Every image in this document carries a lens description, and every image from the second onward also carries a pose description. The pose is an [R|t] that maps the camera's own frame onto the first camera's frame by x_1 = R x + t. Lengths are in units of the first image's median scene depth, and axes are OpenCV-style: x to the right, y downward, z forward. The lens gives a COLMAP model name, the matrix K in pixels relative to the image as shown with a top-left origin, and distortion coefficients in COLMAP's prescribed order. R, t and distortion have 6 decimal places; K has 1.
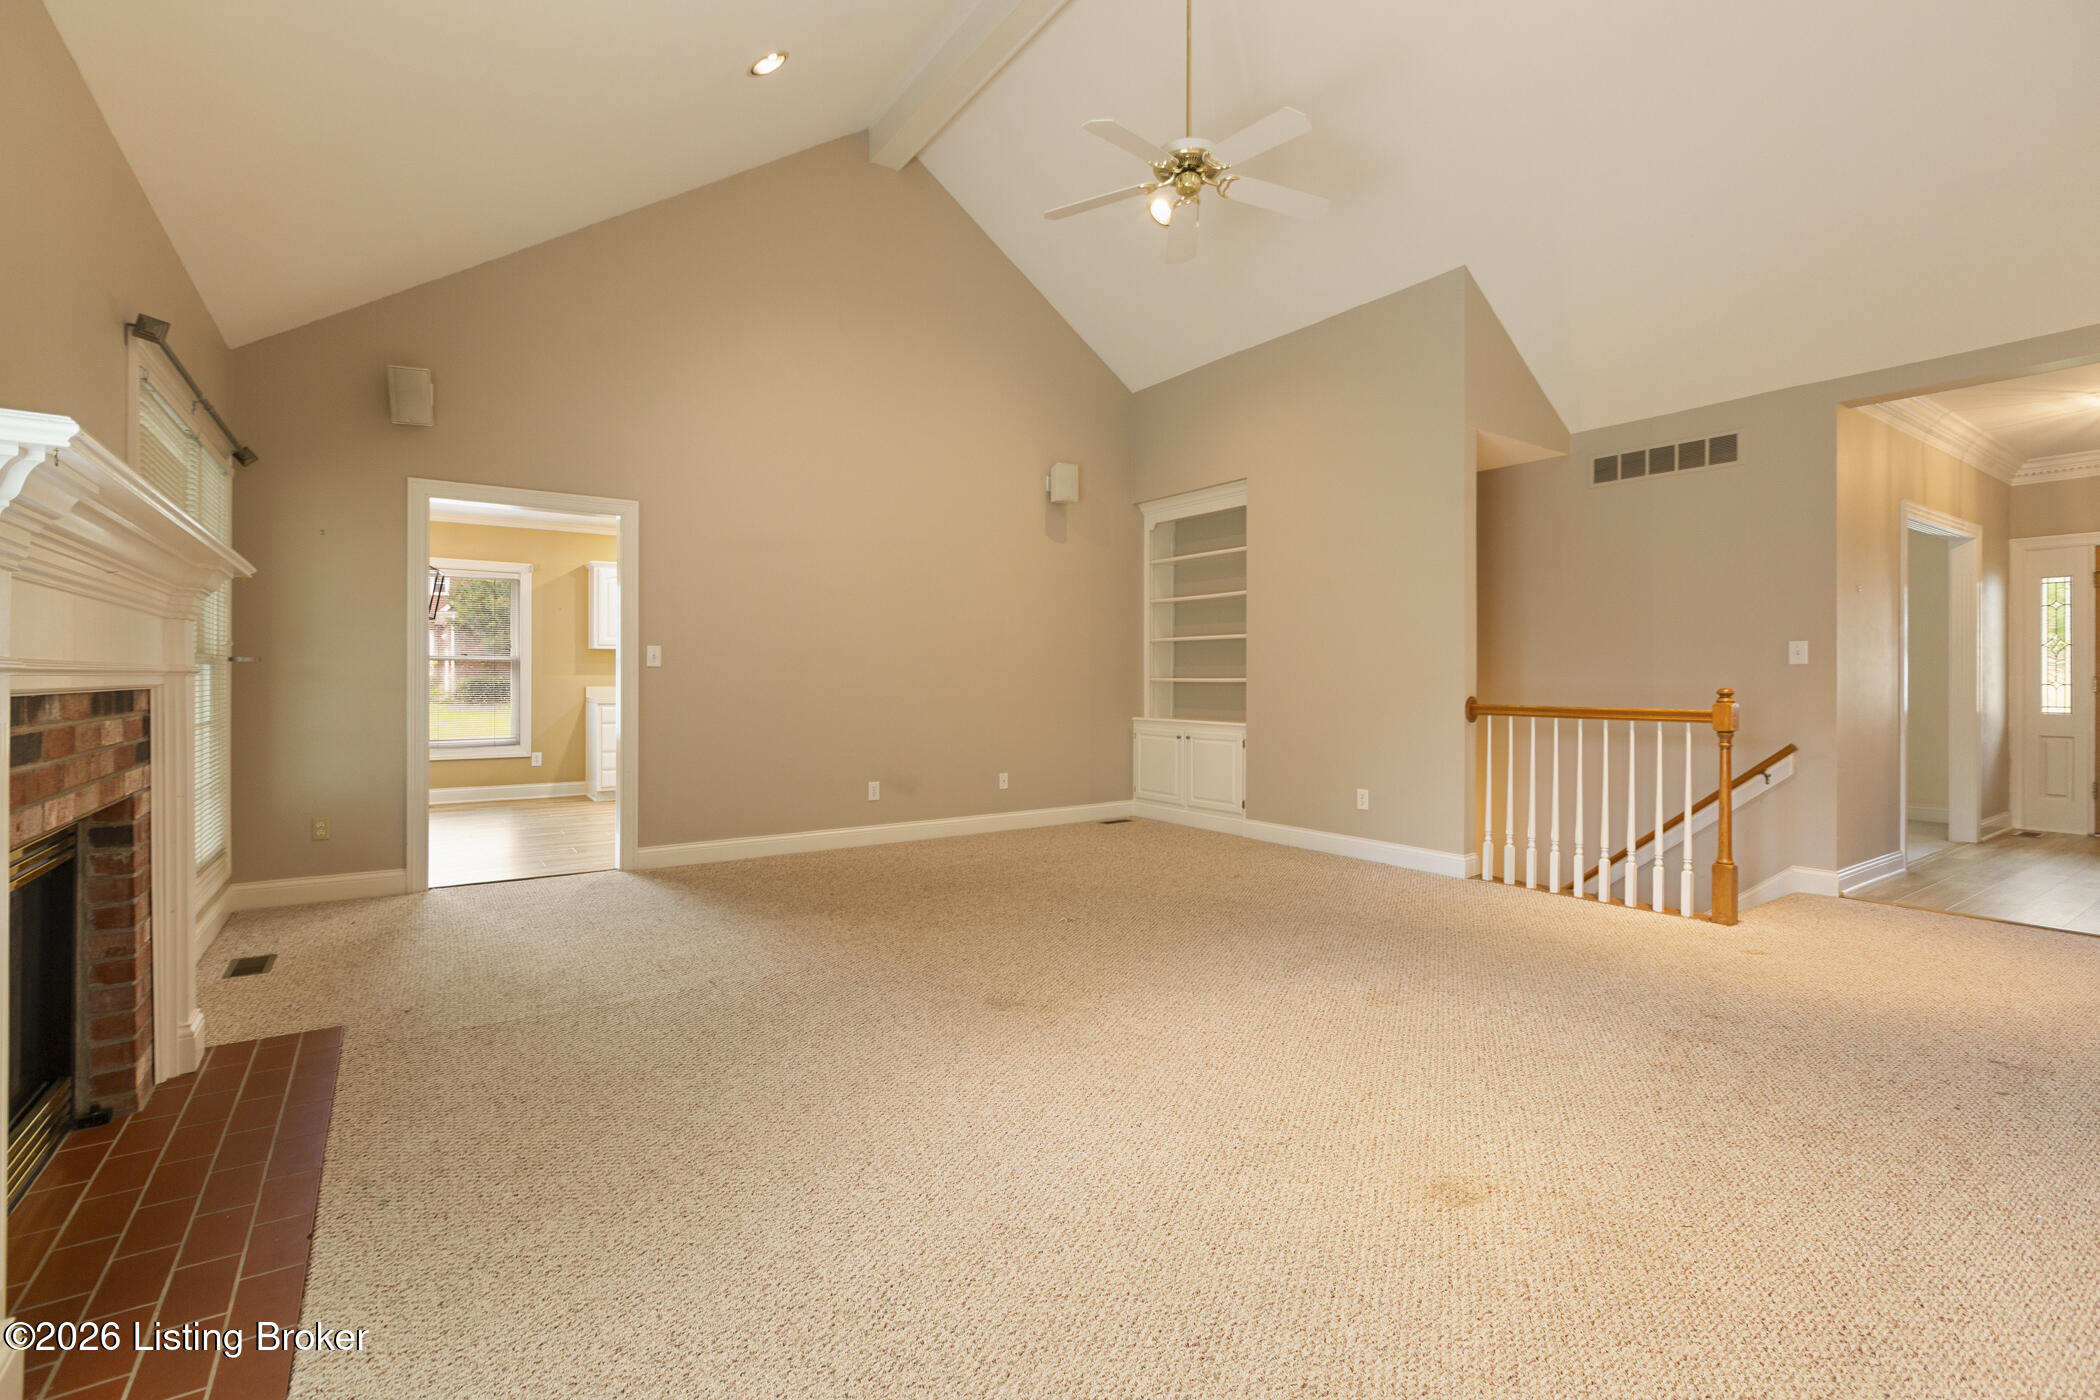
lens RADIAL K [[936.3, 0, 1052.8], [0, 936.3, 685.4], [0, 0, 1]] dist [-0.001637, -0.000052]
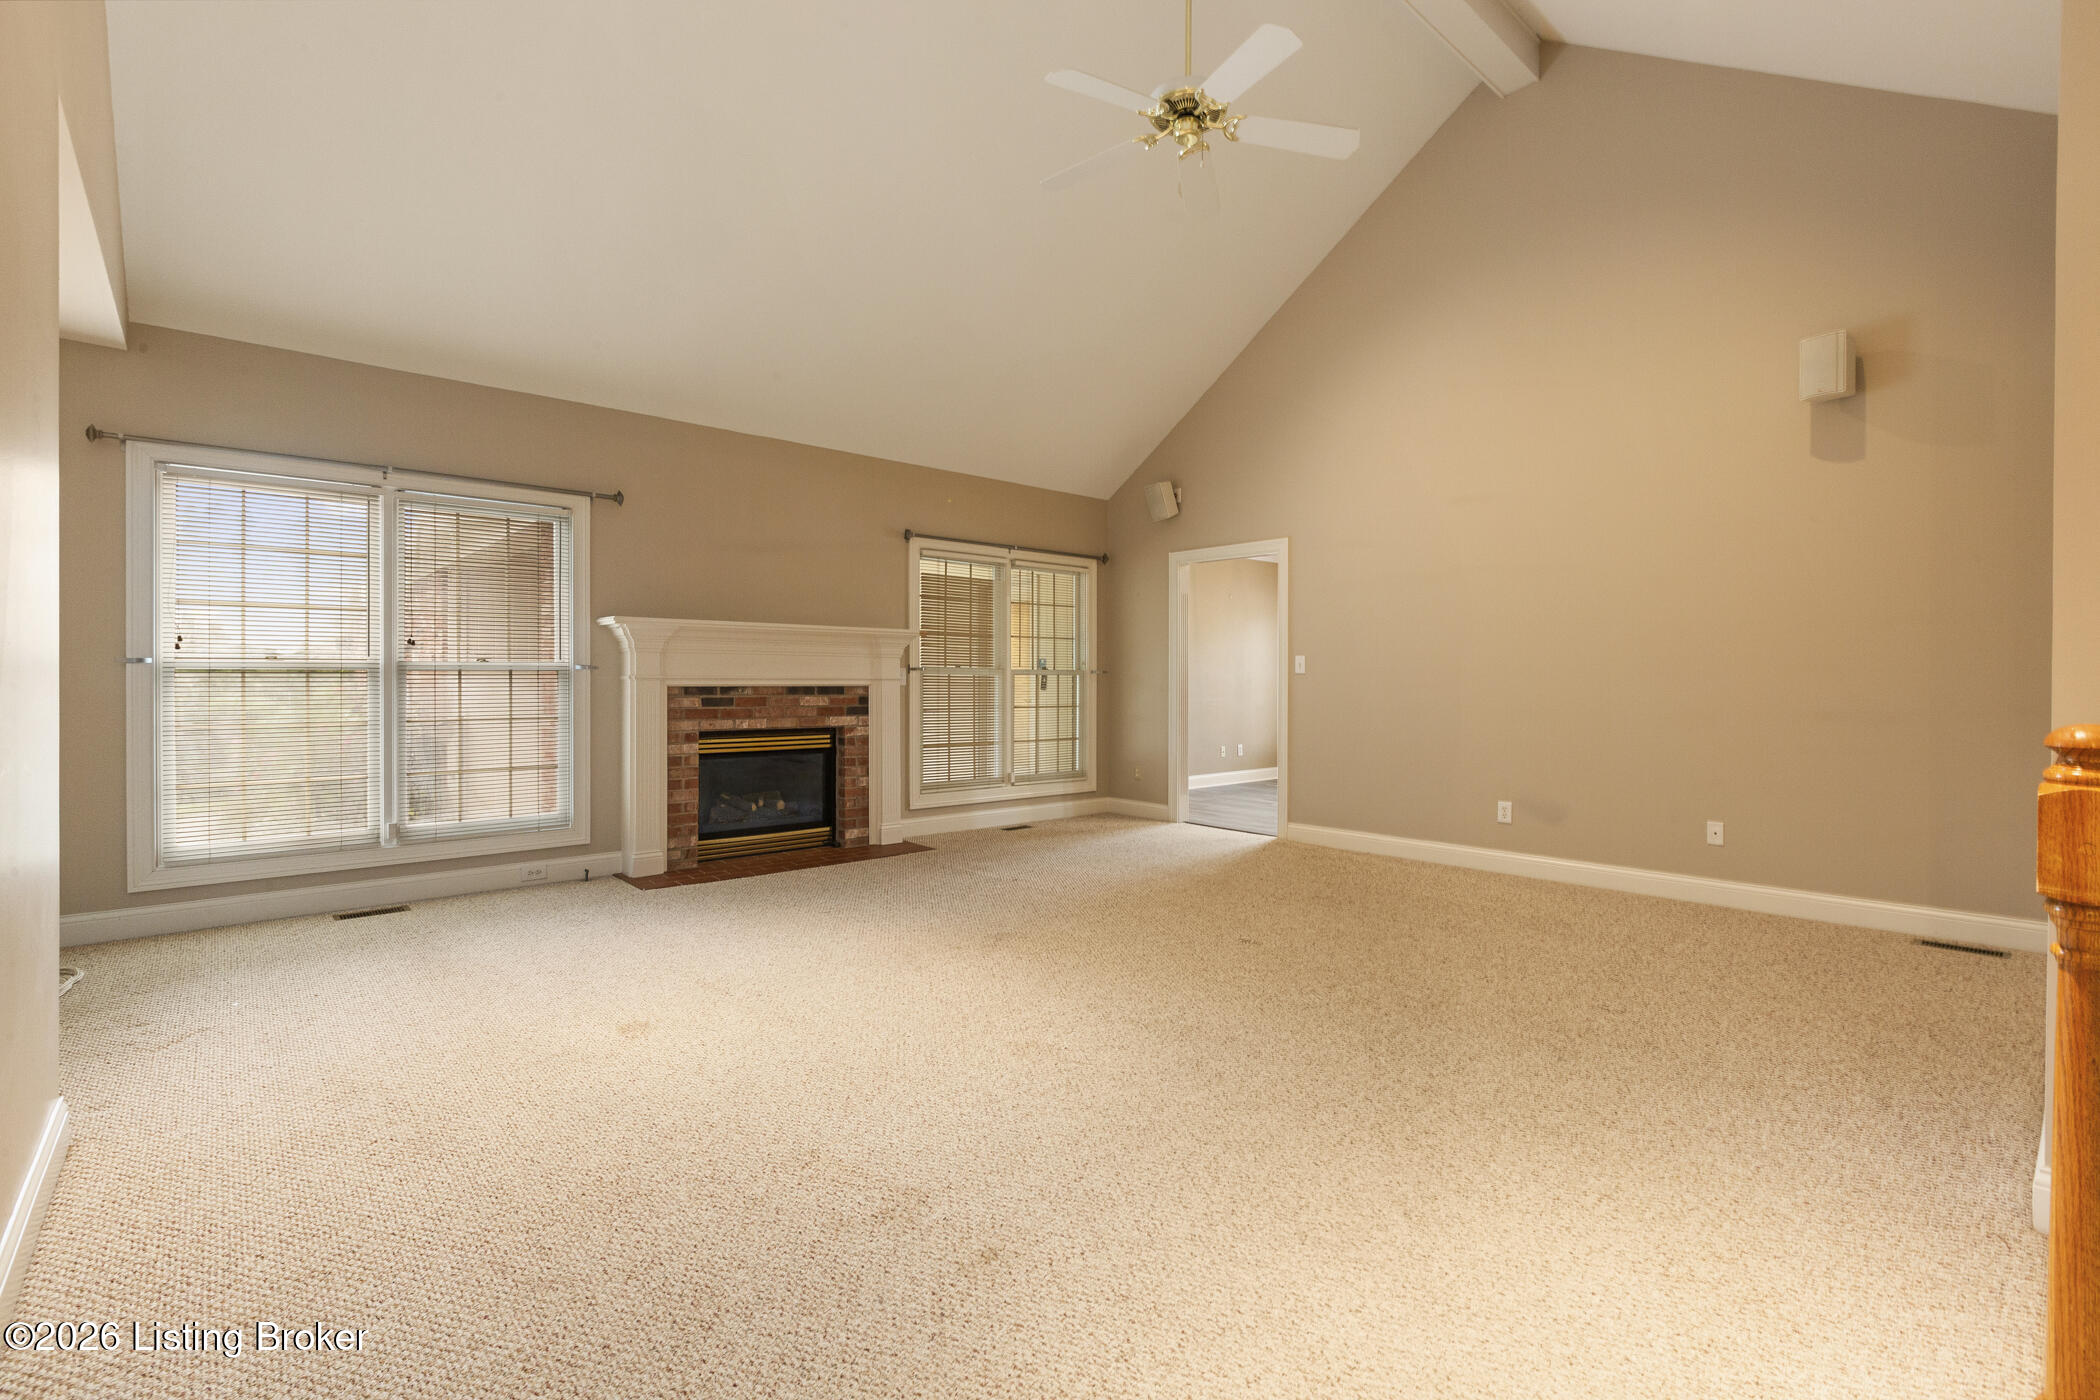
lens RADIAL K [[936.3, 0, 1044.8], [0, 936.3, 695.0], [0, 0, 1]] dist [-0.001637, -0.000052]
pose [[0.115118, 0.013305, -0.993263, 0.749479], [-0.010129, 0.999874, 0.012219, -0.003486], [0.993300, 0.008654, 0.115238, 0.560064]]
